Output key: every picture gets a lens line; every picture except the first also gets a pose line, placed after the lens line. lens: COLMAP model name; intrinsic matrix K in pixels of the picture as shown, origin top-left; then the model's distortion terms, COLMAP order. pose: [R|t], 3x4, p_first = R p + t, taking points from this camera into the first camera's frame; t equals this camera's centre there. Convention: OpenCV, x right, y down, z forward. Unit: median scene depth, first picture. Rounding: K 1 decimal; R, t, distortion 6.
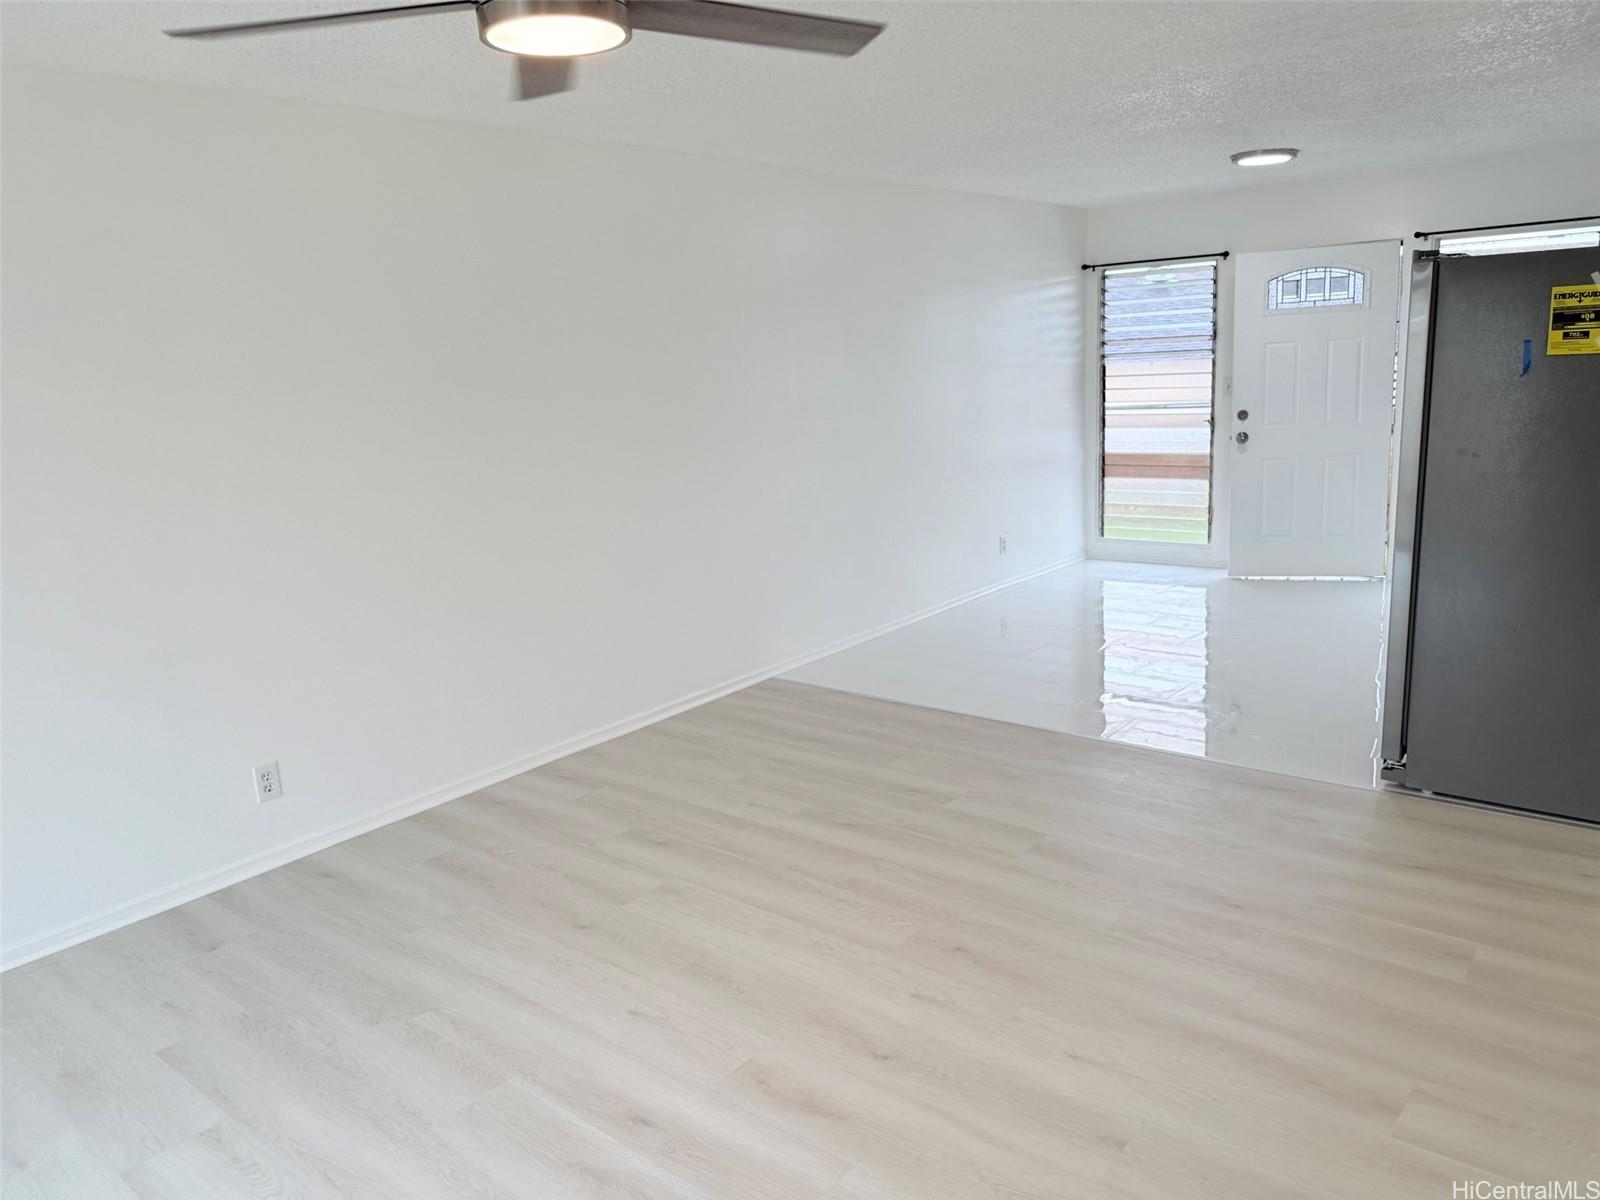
lens RADIAL K [[1114.5, 0, 797.9], [0, 1114.5, 601.4], [0, 0, 1]] dist [0.088871, -0.139240]
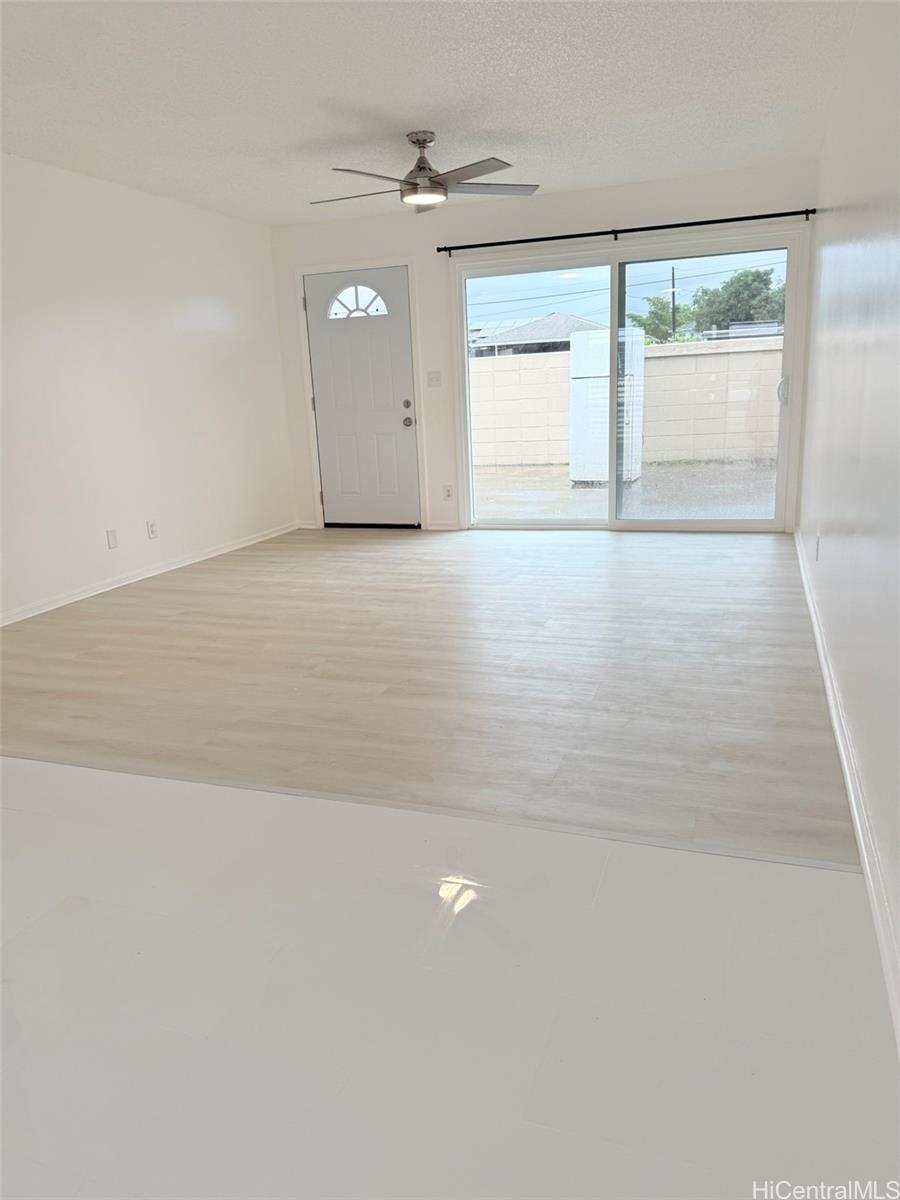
lens RADIAL K [[832.7, 0, 444.9], [0, 832.7, 597.8], [0, 0, 1]] dist [0.114926, -0.219319]
pose [[-0.936177, 0.171458, -0.306879, 0.320782], [0.014912, 0.891568, 0.452641, -0.283632], [0.351213, 0.419176, -0.837222, 1.677279]]
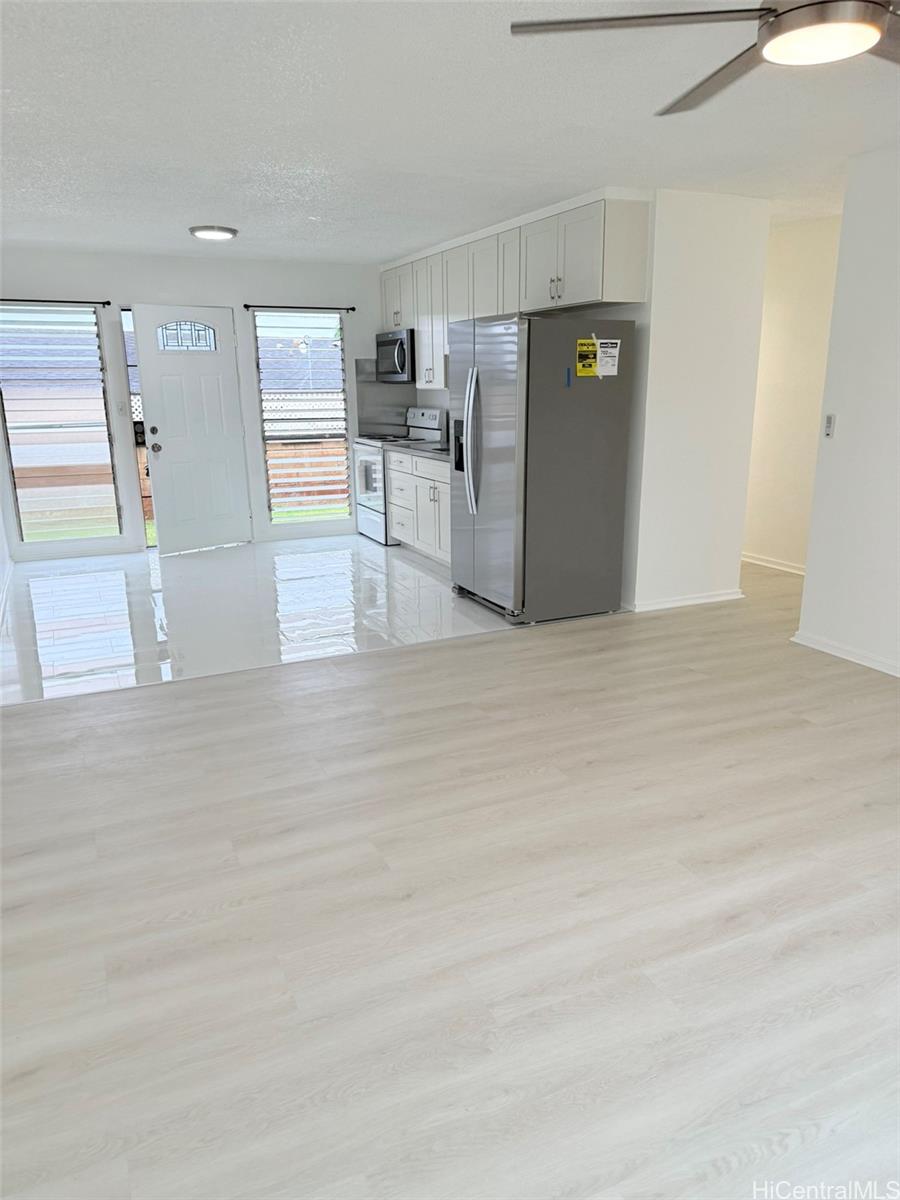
lens RADIAL K [[835.8, 0, 444.7], [0, 835.8, 608.7], [0, 0, 1]] dist [0.088871, -0.139240]
pose [[0.436980, -0.190759, 0.879011, -0.643729], [0.179746, 0.976061, 0.122464, -0.040225], [-0.881329, 0.104484, 0.460807, 0.482773]]
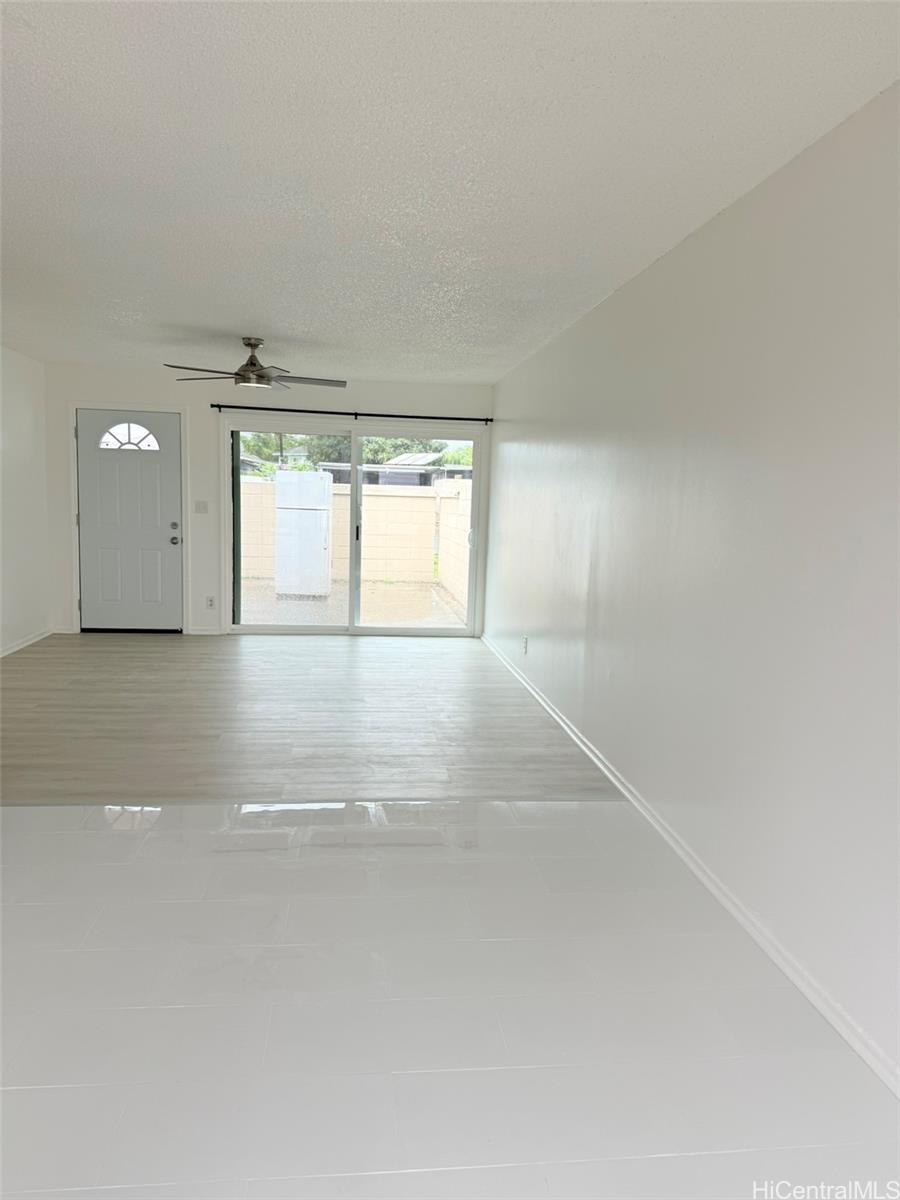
lens RADIAL K [[835.8, 0, 444.7], [0, 835.8, 608.7], [0, 0, 1]] dist [0.088871, -0.139240]
pose [[-0.688998, 0.120474, -0.714680, 0.802837], [-0.157730, 0.937528, 0.310102, -0.397249], [0.707391, 0.326386, -0.626953, 1.813613]]
